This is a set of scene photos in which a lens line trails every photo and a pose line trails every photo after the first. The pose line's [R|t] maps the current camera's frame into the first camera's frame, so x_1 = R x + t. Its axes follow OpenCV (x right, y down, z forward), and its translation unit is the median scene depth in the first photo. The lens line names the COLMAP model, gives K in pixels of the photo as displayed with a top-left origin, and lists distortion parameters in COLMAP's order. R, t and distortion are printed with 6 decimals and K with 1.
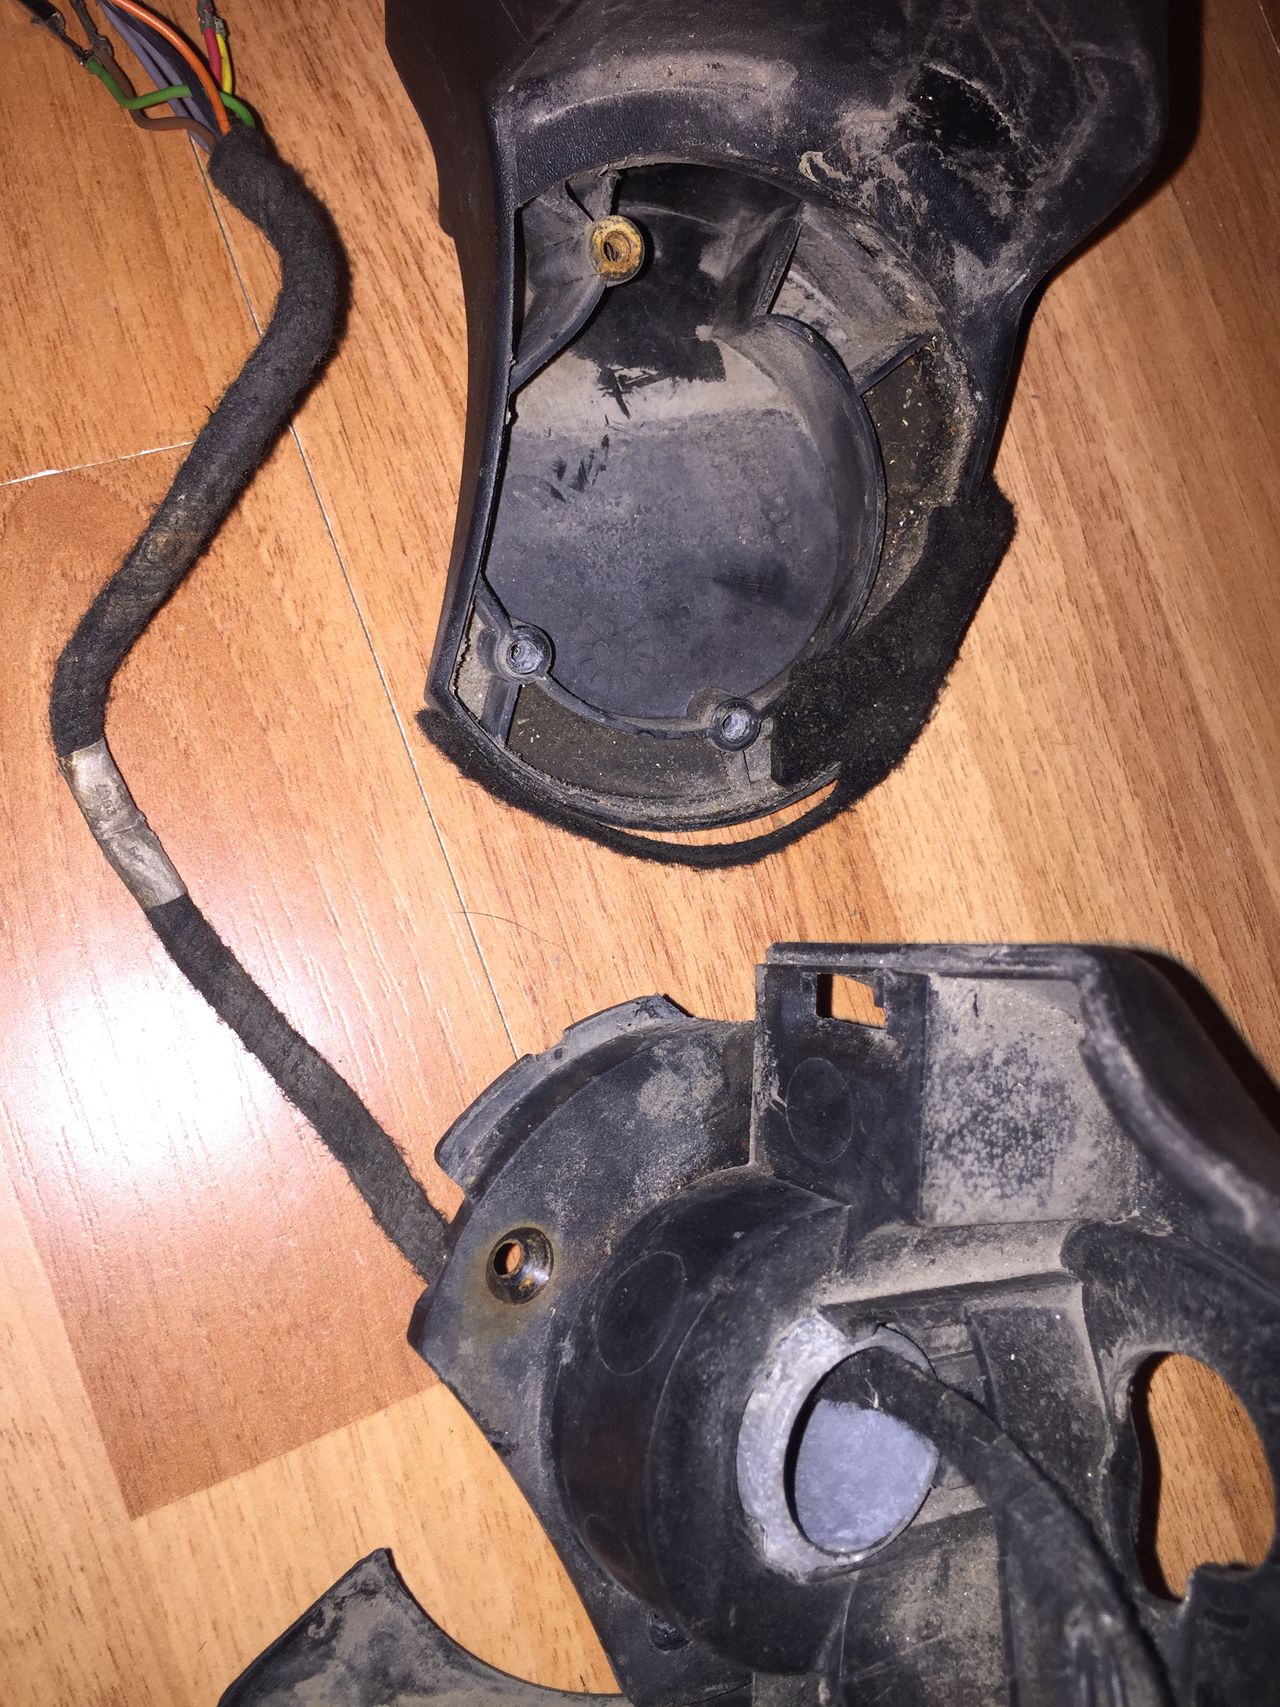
lens RADIAL K [[1420.6, 0, 640.0], [0, 1420.6, 853.5], [0, 0, 1]] dist [0.078242, -0.153102]
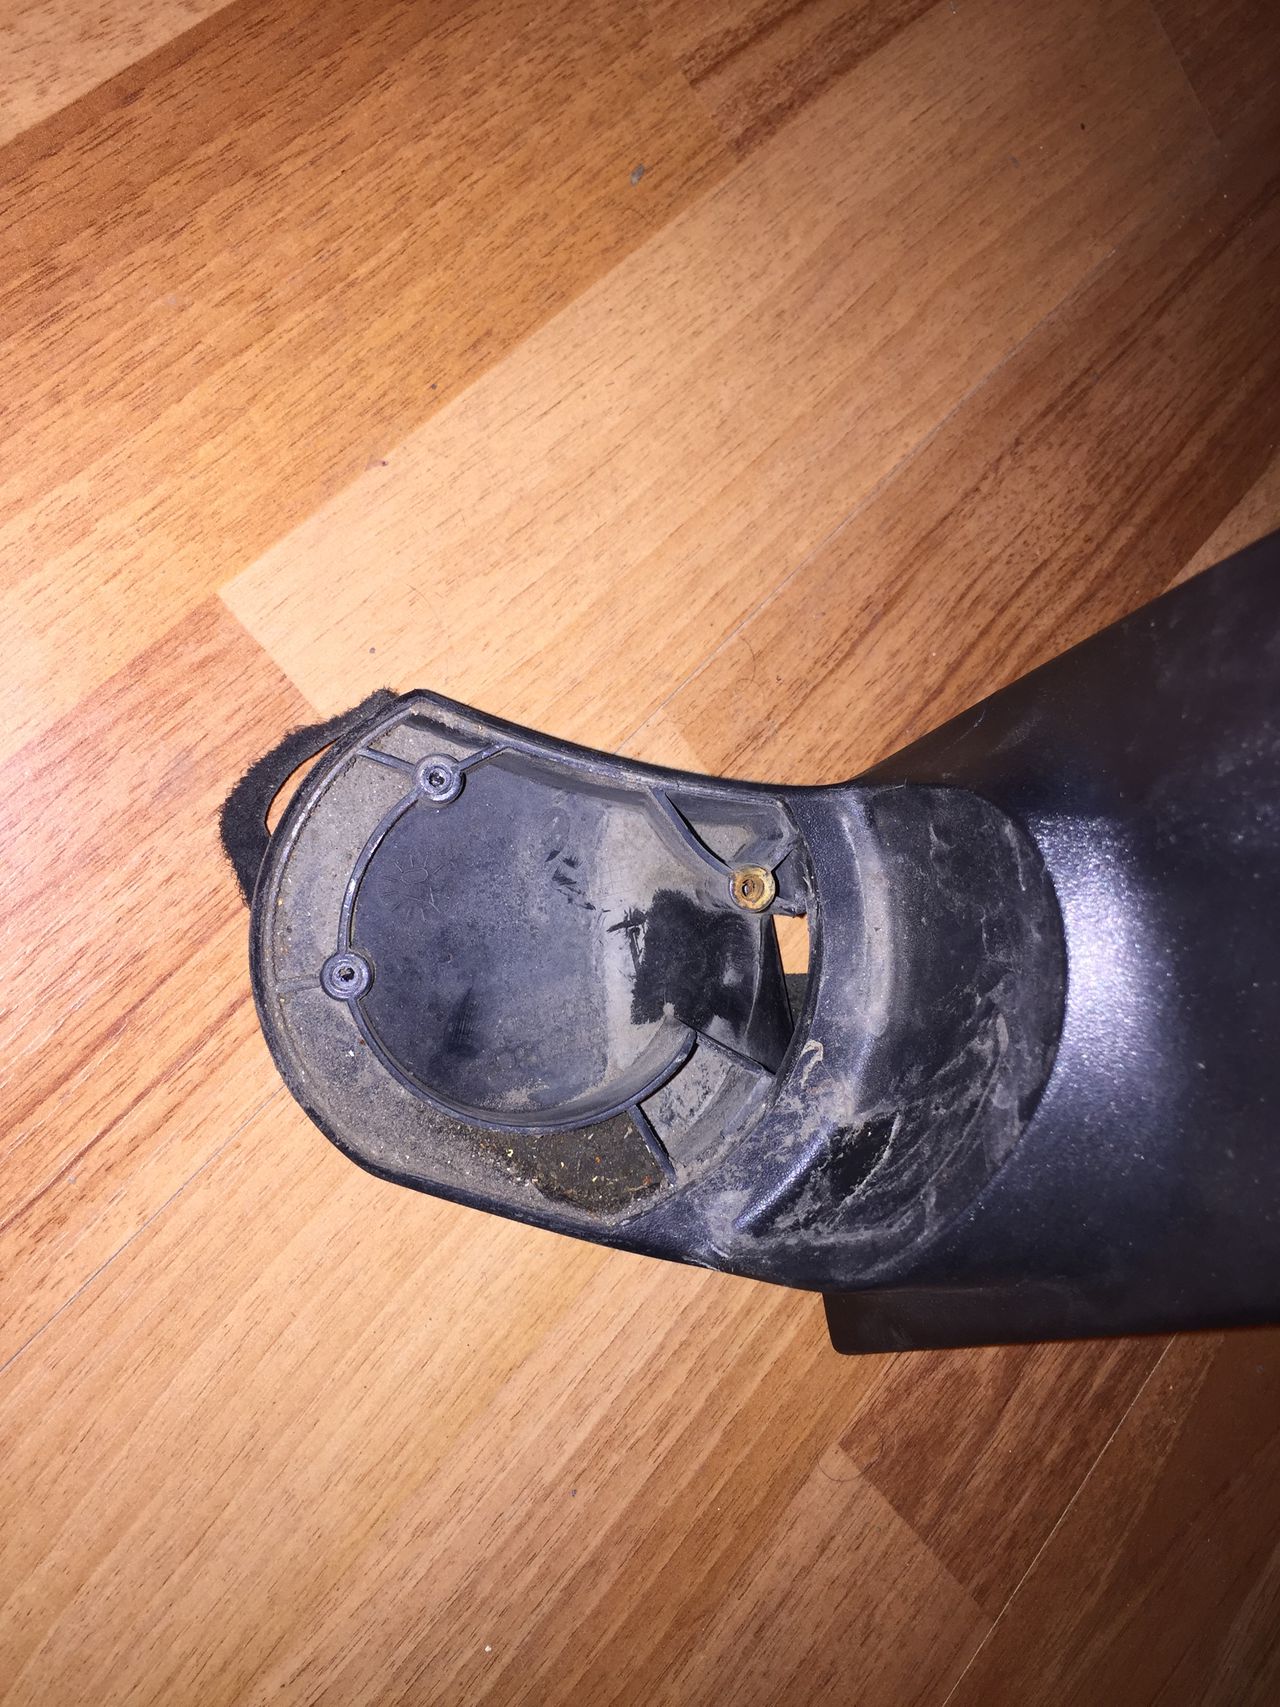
lens RADIAL K [[1420.6, 0, 640.0], [0, 1420.6, 853.5], [0, 0, 1]] dist [0.078242, -0.153102]
pose [[-0.009870, 0.933688, -0.357952, 0.360617], [-0.903898, -0.161418, -0.396121, 0.146887], [-0.427633, 0.319643, 0.845552, -0.017023]]
